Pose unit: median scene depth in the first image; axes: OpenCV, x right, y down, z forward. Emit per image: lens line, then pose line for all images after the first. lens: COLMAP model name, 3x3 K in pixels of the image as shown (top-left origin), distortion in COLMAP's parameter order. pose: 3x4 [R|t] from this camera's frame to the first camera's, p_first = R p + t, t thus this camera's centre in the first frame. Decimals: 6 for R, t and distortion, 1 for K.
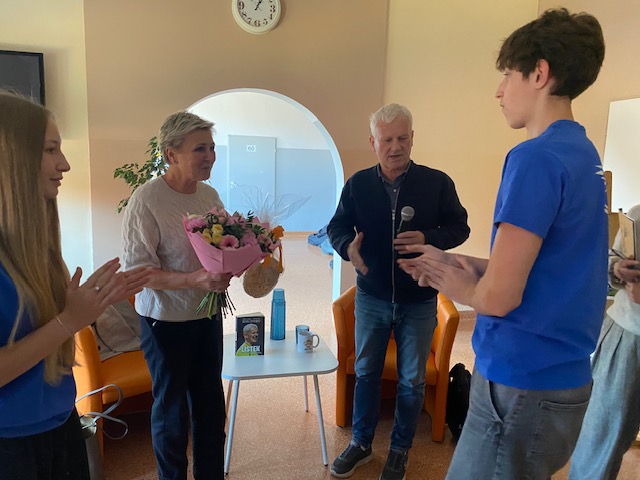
lens RADIAL K [[482.8, 0, 315.2], [0, 482.8, 234.7], [0, 0, 1]] dist [0.023159, -0.051821]
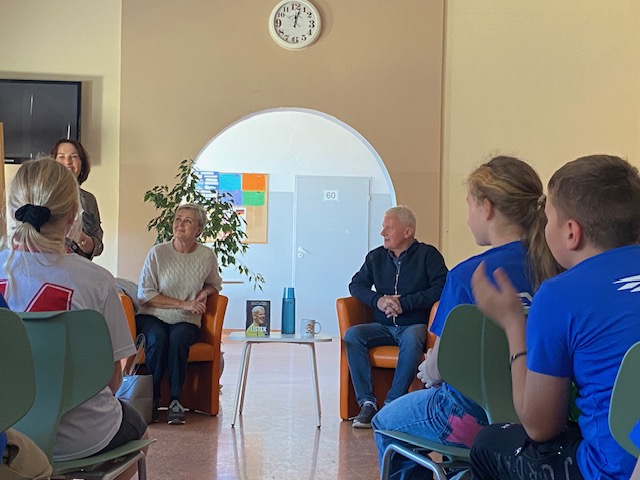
lens RADIAL K [[1113.8, 0, 320.6], [0, 1113.8, 240.2], [0, 0, 1]] dist [0.079646, 0.000000]
pose [[0.980914, -0.014730, -0.193882, 0.359378], [-0.017587, 0.986318, -0.163913, 0.312721], [0.193643, 0.164195, 0.967234, -1.066498]]
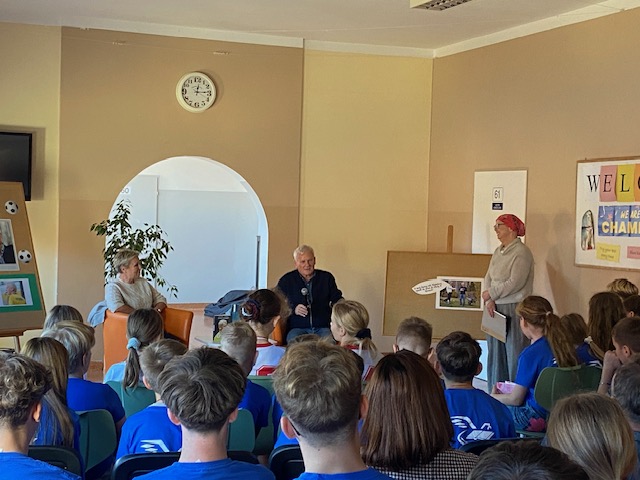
lens RADIAL K [[1084.9, 0, 321.8], [0, 1084.9, 241.8], [0, 0, 1]] dist [0.030592, 0.000000]
pose [[0.987947, -0.005827, 0.154681, -0.247404], [0.021861, 0.994528, -0.102160, 0.203749], [-0.153240, 0.104310, 0.982668, -1.798394]]
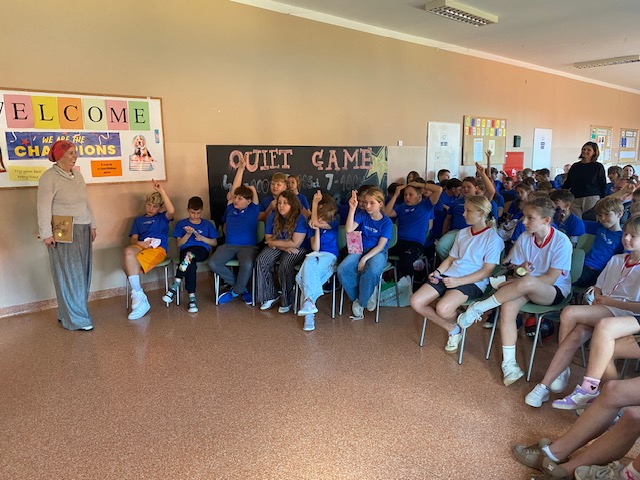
lens RADIAL K [[482.8, 0, 318.4], [0, 482.8, 240.3], [0, 0, 1]] dist [0.023159, -0.051821]
pose [[-0.468724, -0.198496, 0.860754, -0.683274], [0.093497, 0.957804, 0.271790, -0.106848], [-0.878382, 0.207873, -0.430387, 0.386569]]
